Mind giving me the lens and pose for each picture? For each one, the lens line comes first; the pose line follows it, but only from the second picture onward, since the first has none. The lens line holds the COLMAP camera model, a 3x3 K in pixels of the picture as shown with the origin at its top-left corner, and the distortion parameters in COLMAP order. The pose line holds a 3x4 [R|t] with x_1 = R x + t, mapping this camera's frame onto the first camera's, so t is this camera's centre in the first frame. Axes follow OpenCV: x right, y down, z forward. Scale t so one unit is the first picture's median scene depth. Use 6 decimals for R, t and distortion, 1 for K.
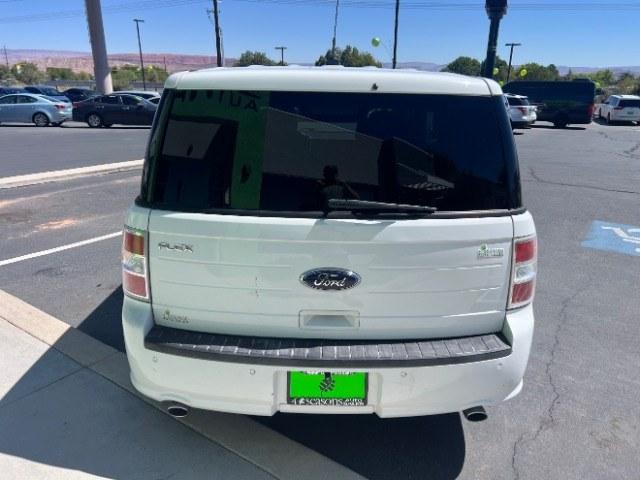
lens RADIAL K [[486.8, 0, 325.8], [0, 486.8, 241.3], [0, 0, 1]] dist [0.049049, -0.039570]
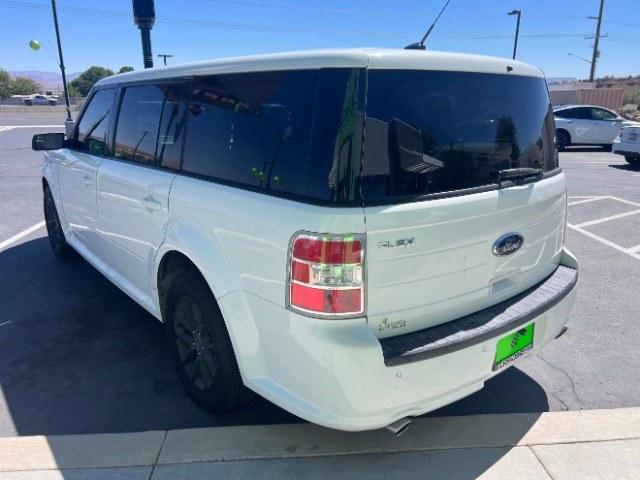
lens RADIAL K [[486.8, 0, 318.2], [0, 486.8, 237.6], [0, 0, 1]] dist [0.049049, -0.039570]
pose [[0.783591, -0.186832, 0.592520, -0.078529], [0.202914, 0.978373, 0.040151, -0.005376], [-0.587207, 0.088769, 0.804555, 0.030015]]
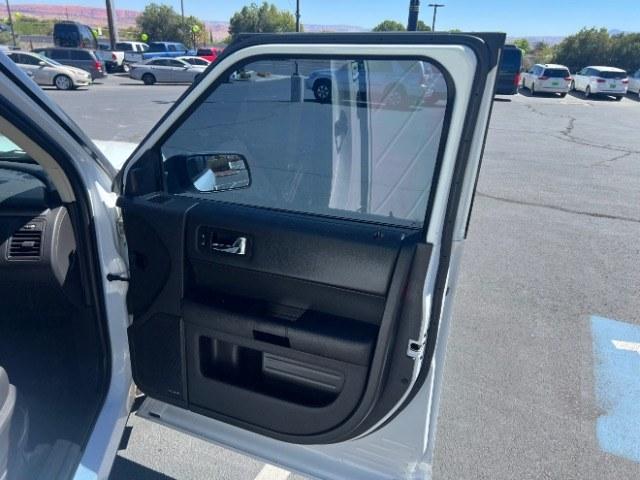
lens RADIAL K [[486.8, 0, 330.8], [0, 486.8, 237.9], [0, 0, 1]] dist [0.049049, -0.039570]
pose [[0.988586, -0.029540, 0.147732, 0.060166], [0.020384, 0.997798, 0.063110, -0.045641], [-0.149271, -0.059378, 0.987012, 0.156785]]
